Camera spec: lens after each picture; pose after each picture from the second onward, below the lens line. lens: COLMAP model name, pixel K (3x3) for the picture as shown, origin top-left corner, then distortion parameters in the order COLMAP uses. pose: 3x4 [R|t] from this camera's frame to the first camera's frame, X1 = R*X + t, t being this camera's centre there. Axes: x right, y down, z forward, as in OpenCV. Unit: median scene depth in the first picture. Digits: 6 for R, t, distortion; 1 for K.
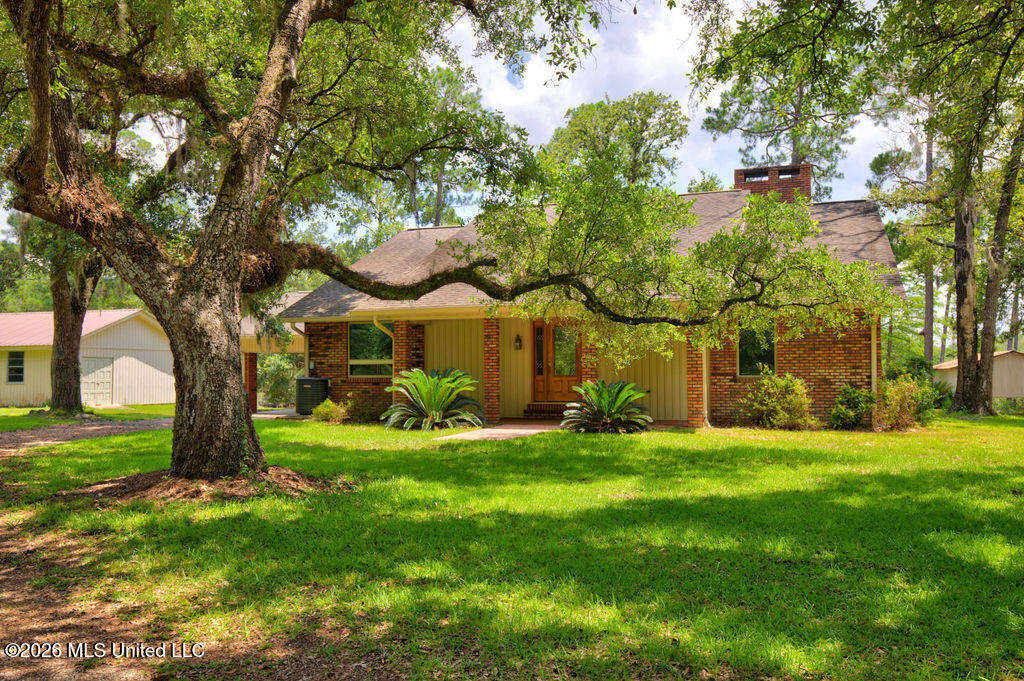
lens RADIAL K [[853.1, 0, 525.4], [0, 853.1, 340.8], [0, 0, 1]] dist [-0.003327, 0.009547]
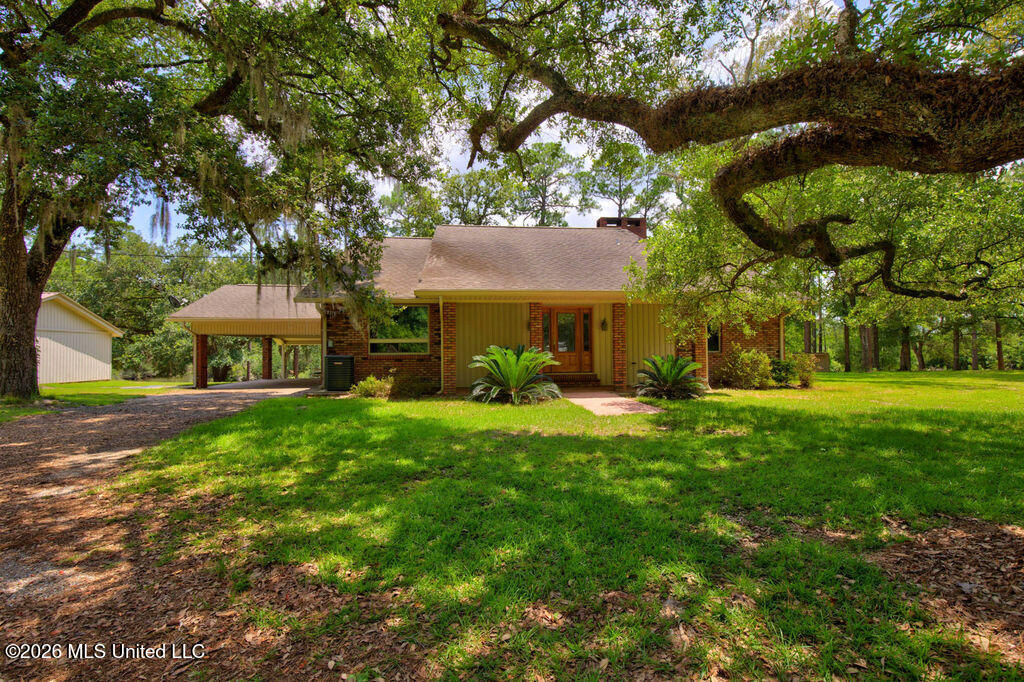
lens RADIAL K [[459.5, 0, 515.7], [0, 459.5, 338.9], [0, 0, 1]] dist [0.000034, 0.000849]
pose [[0.901696, 0.007934, 0.432298, -0.297857], [-0.011368, 0.999921, 0.005360, 0.017354], [-0.432221, -0.009748, 0.901715, 0.388597]]
